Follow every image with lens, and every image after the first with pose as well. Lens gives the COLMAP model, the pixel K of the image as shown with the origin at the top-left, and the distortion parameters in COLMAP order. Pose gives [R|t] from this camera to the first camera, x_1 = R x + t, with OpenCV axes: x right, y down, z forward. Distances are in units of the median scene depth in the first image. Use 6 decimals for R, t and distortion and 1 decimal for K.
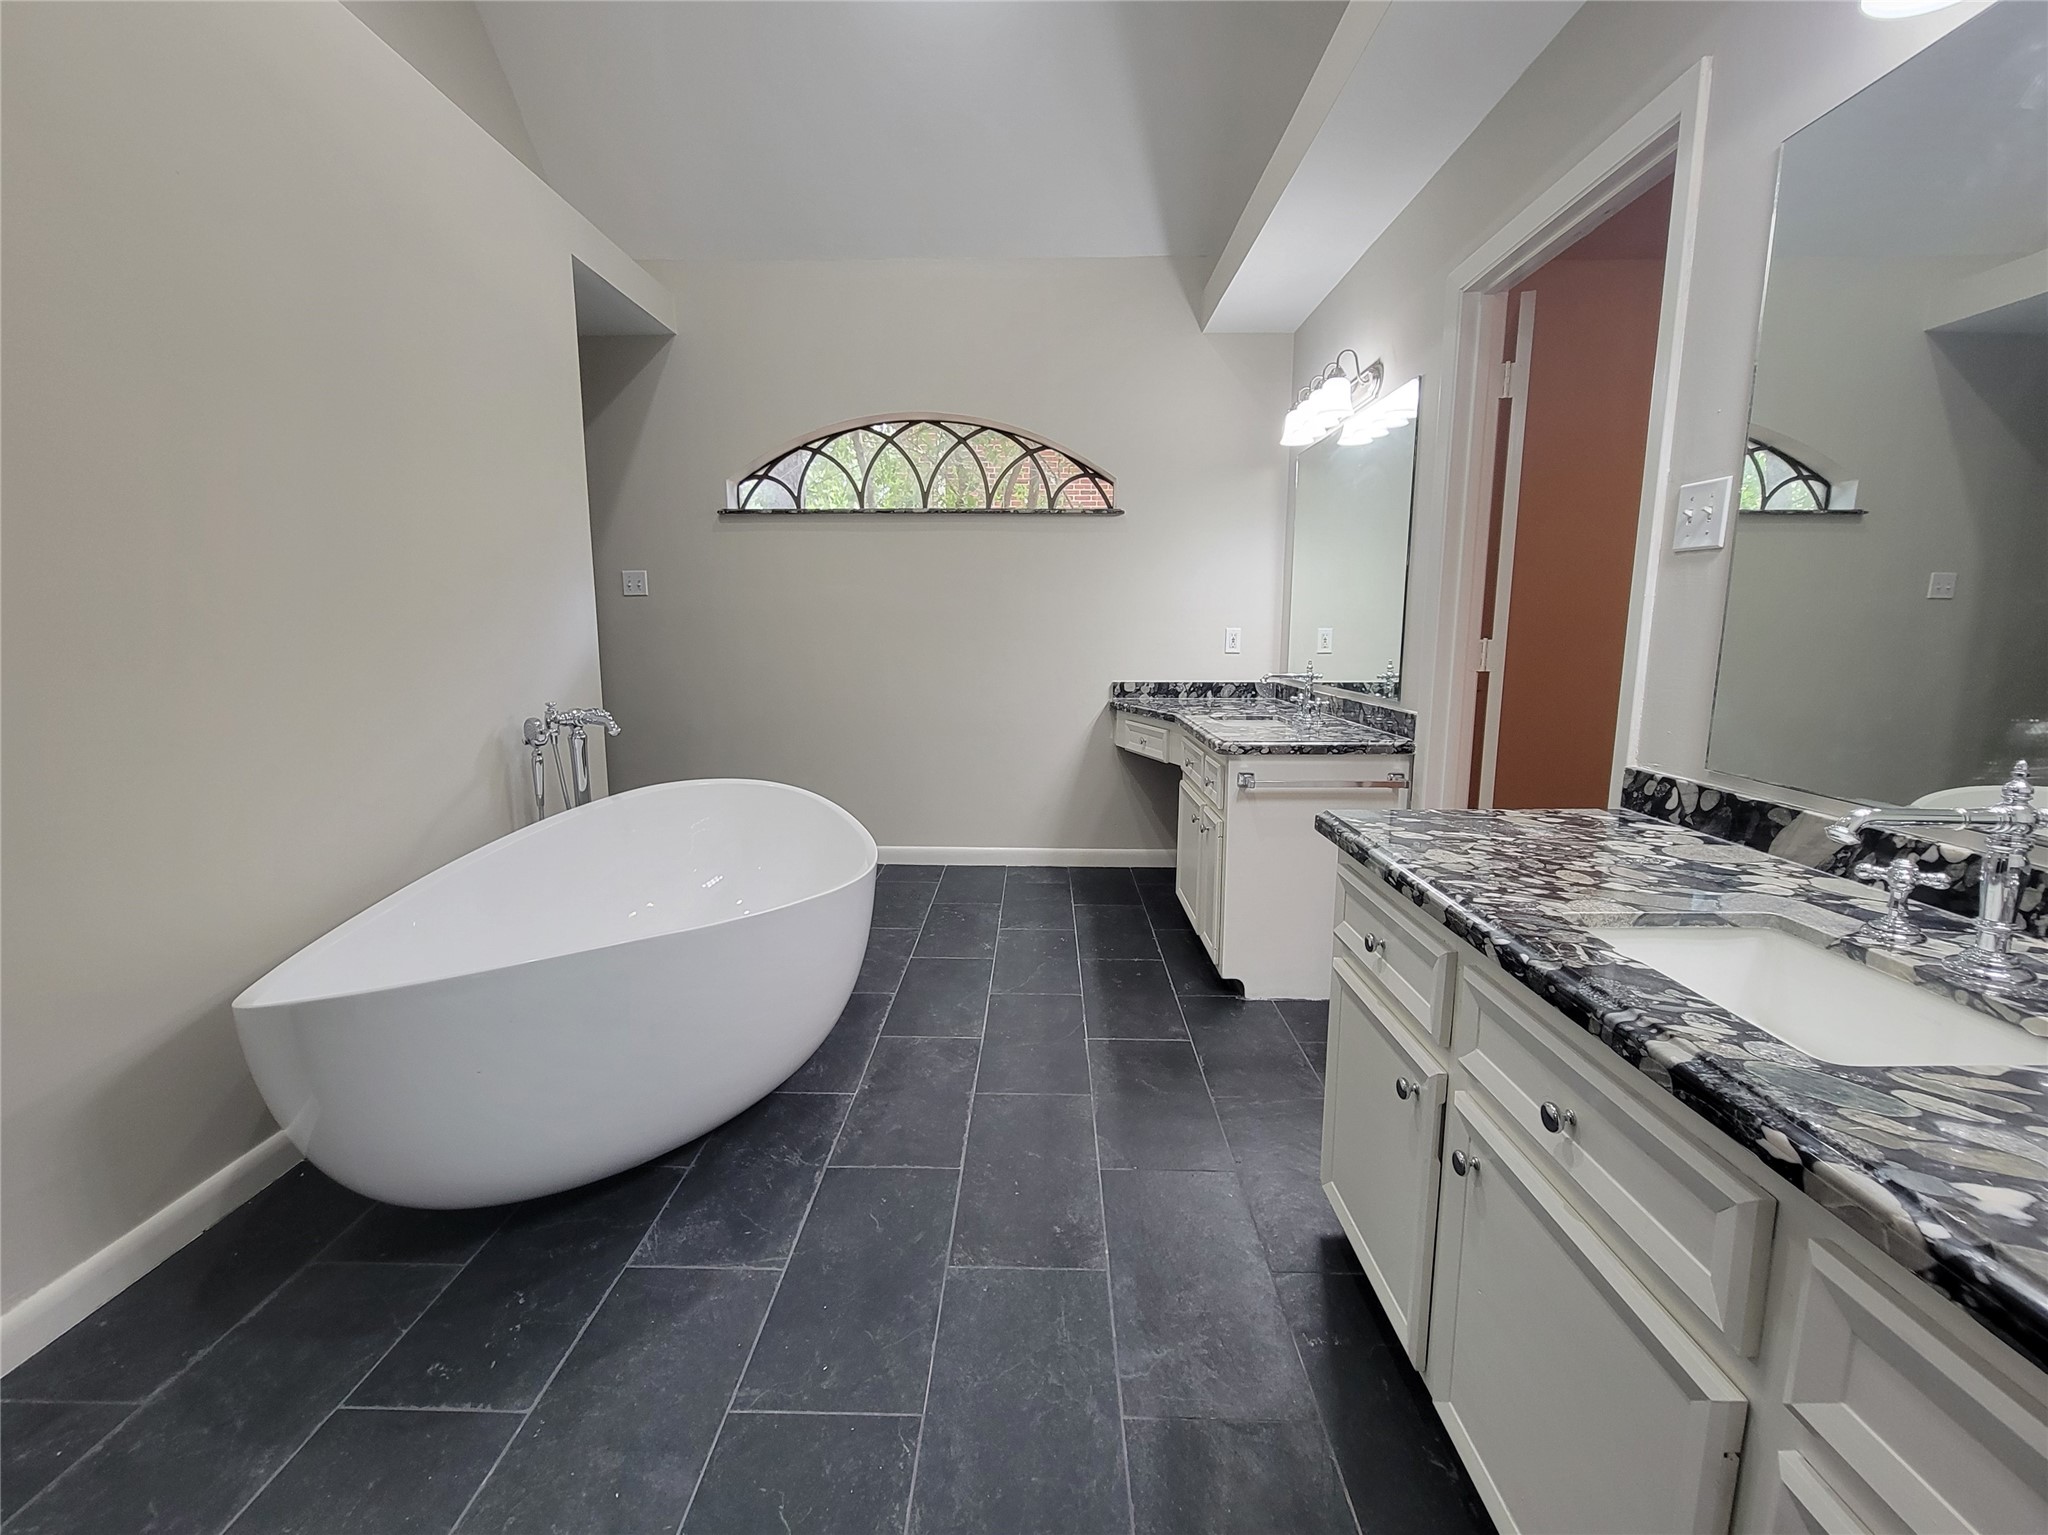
lens RADIAL K [[889.0, 0, 1008.5], [0, 889.0, 768.9], [0, 0, 1]] dist [-0.004784, 0.000147]
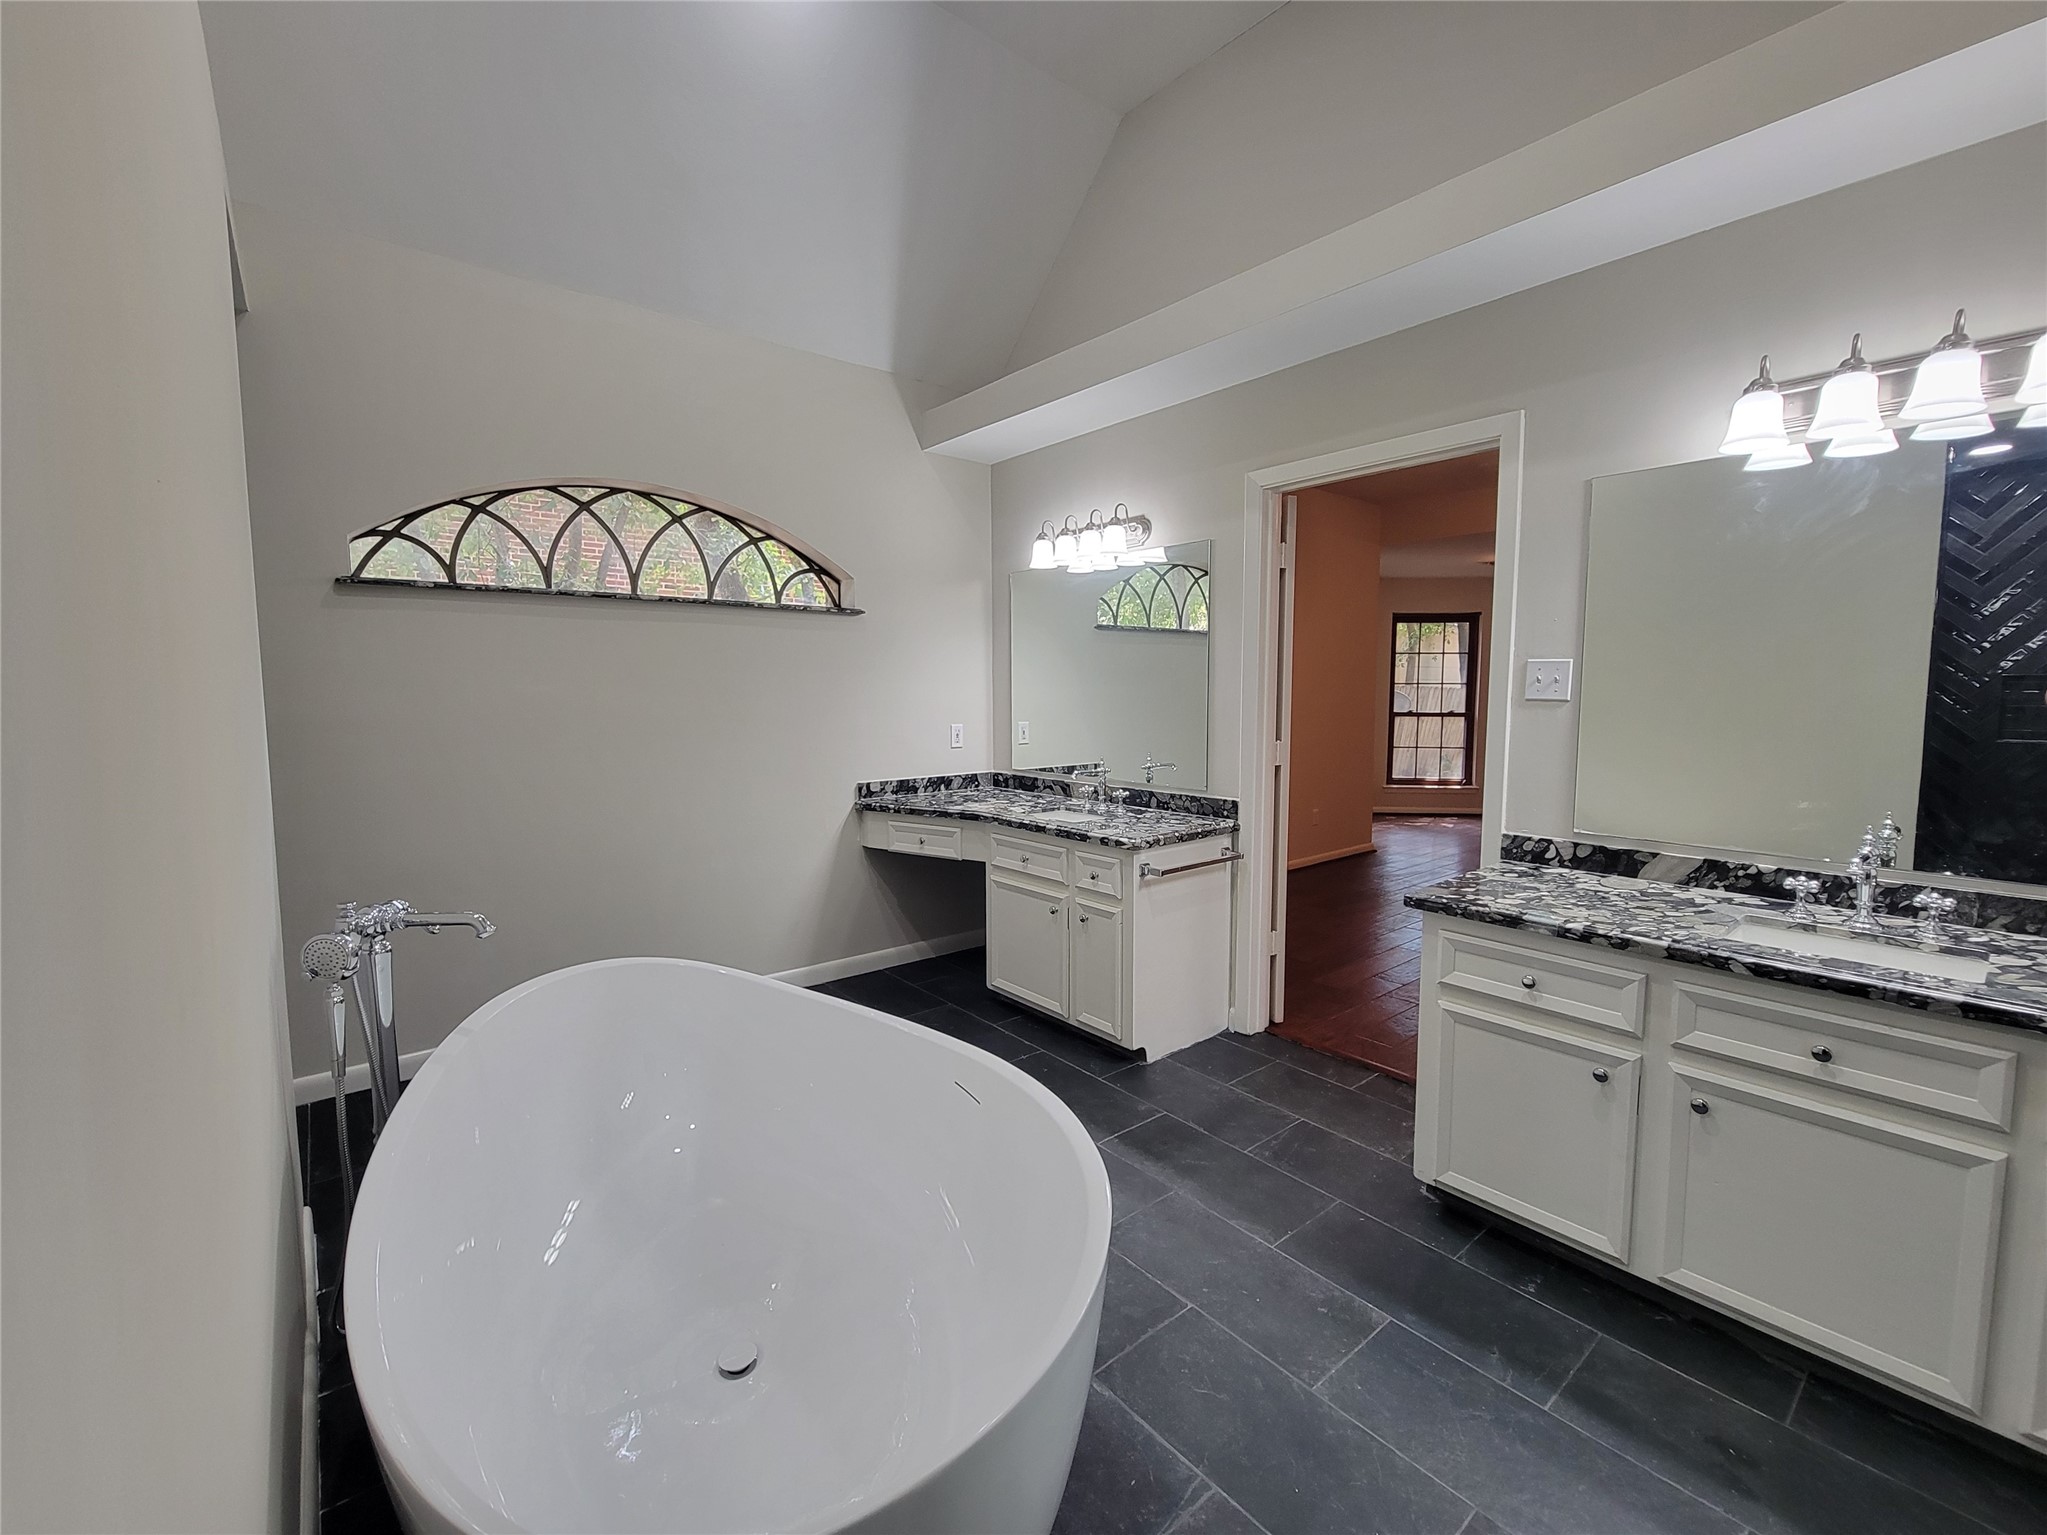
lens RADIAL K [[888.5, 0, 1008.0], [0, 888.5, 768.9], [0, 0, 1]] dist [-0.004784, 0.000147]
pose [[0.744272, -0.068452, 0.664359, -0.409946], [0.111293, 0.993537, -0.022312, -0.074047], [-0.658538, 0.090545, 0.747081, 0.166800]]
